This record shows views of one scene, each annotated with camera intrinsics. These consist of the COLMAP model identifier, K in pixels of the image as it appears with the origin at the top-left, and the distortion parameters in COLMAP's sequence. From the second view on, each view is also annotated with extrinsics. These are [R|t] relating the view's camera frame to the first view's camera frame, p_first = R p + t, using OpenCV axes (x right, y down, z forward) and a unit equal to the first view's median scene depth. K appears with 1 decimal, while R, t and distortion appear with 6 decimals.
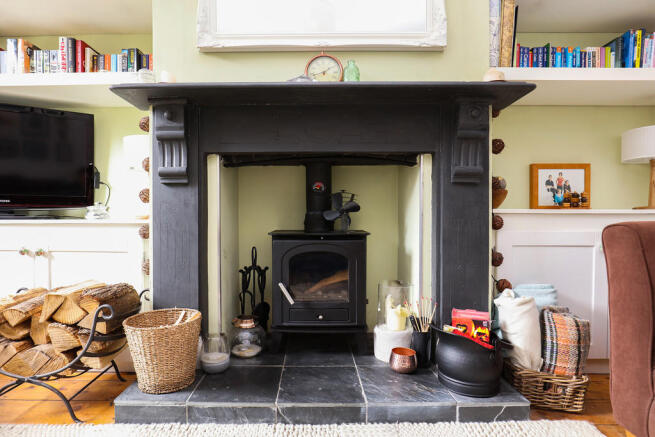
lens RADIAL K [[373.4, 0, 308.1], [0, 373.4, 217.3], [0, 0, 1]] dist [-0.016372, 0.000585]
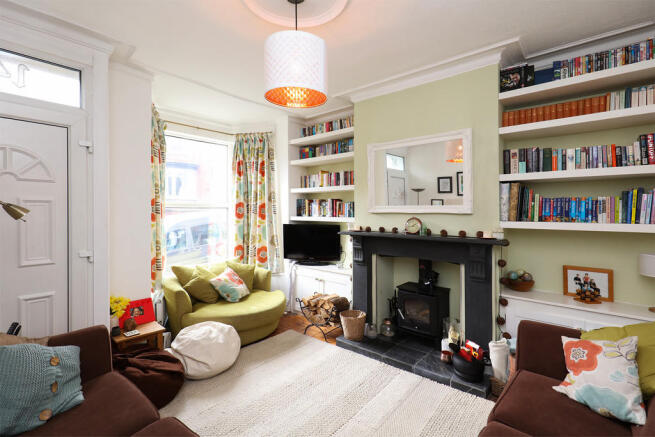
lens RADIAL K [[303.2, 0, 323.0], [0, 303.2, 218.8], [0, 0, 1]] dist [0.000047, 0.000084]
pose [[0.770086, 0.023843, -0.637494, 0.832048], [-0.014766, 0.999700, 0.019552, -0.463939], [0.637769, -0.005644, 0.770207, -0.855880]]
